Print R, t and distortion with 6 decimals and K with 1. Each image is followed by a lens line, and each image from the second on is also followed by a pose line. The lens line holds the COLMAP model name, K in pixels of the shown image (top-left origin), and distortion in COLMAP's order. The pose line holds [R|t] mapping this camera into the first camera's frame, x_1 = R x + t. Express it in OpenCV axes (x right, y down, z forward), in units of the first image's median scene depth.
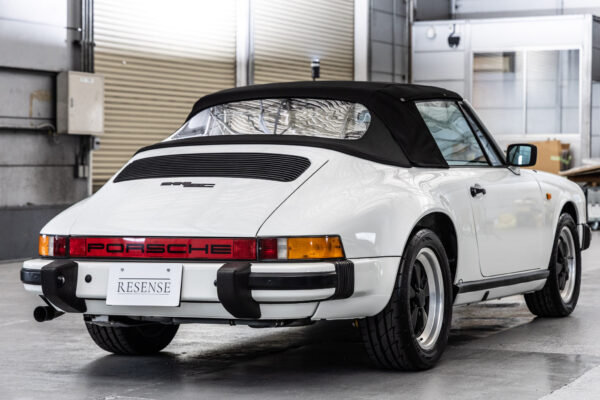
lens RADIAL K [[1498.4, 0, 302.1], [0, 1498.4, 199.4], [0, 0, 1]] dist [0.050083, 0.000000]
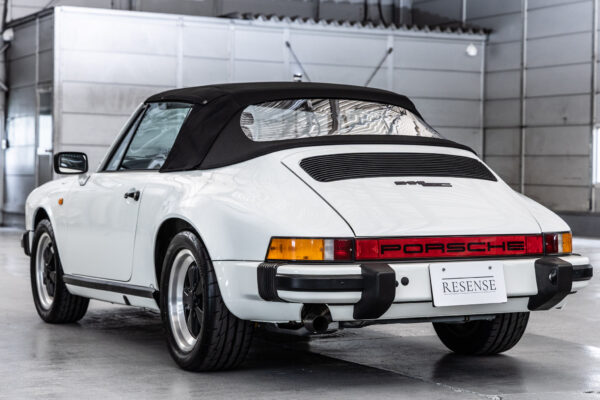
lens RADIAL K [[1498.4, 0, 301.2], [0, 1498.4, 199.9], [0, 0, 1]] dist [0.050083, 0.000000]
pose [[0.628662, -0.003123, 0.777673, -0.943758], [0.008357, 0.999961, -0.002740, 0.002958], [-0.777634, 0.008221, 0.628664, 0.455370]]
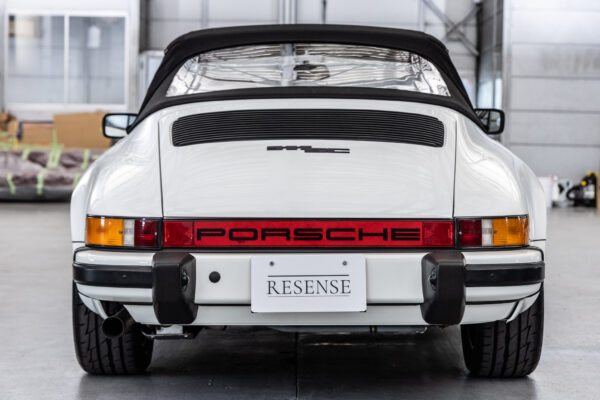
lens RADIAL K [[1498.4, 0, 298.6], [0, 1498.4, 199.8], [0, 0, 1]] dist [0.050083, 0.000000]
pose [[0.903162, -0.003086, 0.429289, -0.423963], [-0.004108, 0.999866, 0.015829, 0.003798], [-0.429280, -0.016059, 0.903029, 0.332206]]
